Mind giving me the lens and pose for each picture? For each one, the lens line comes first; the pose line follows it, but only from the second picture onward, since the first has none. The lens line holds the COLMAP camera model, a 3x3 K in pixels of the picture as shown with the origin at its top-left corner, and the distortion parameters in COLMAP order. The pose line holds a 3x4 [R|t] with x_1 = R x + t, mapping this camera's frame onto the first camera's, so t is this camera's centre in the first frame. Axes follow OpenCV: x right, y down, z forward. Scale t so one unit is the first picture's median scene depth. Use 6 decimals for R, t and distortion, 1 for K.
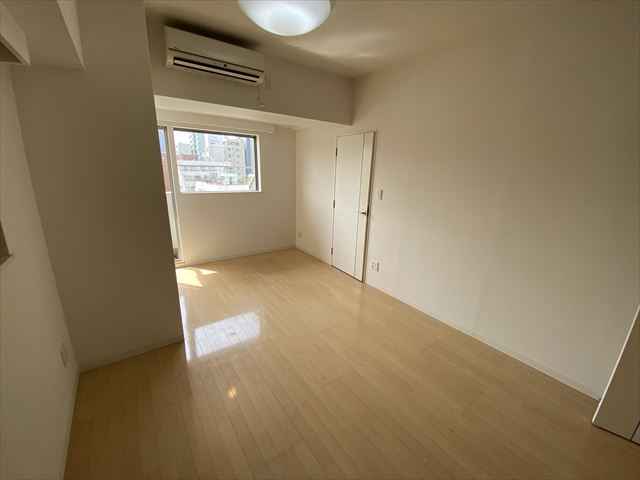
lens RADIAL K [[261.6, 0, 320.3], [0, 261.6, 238.7], [0, 0, 1]] dist [-0.001727, -0.000203]
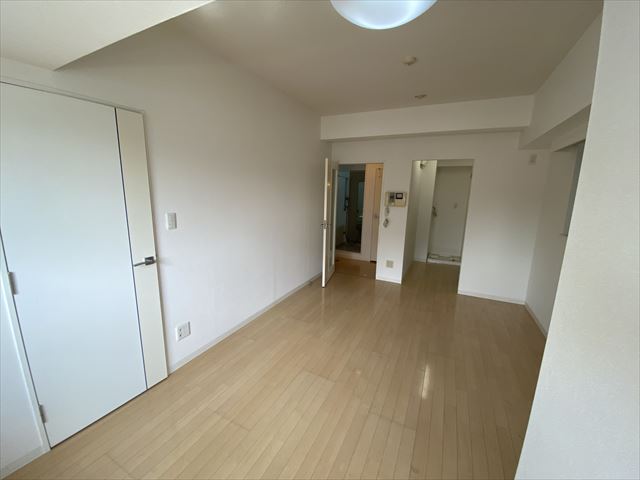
lens RADIAL K [[261.6, 0, 319.5], [0, 261.6, 239.9], [0, 0, 1]] dist [-0.001727, -0.000203]
pose [[-0.470215, -0.205403, 0.858316, -0.485588], [0.205709, 0.920244, 0.332918, -0.265493], [-0.858243, 0.333107, -0.390460, 0.966965]]
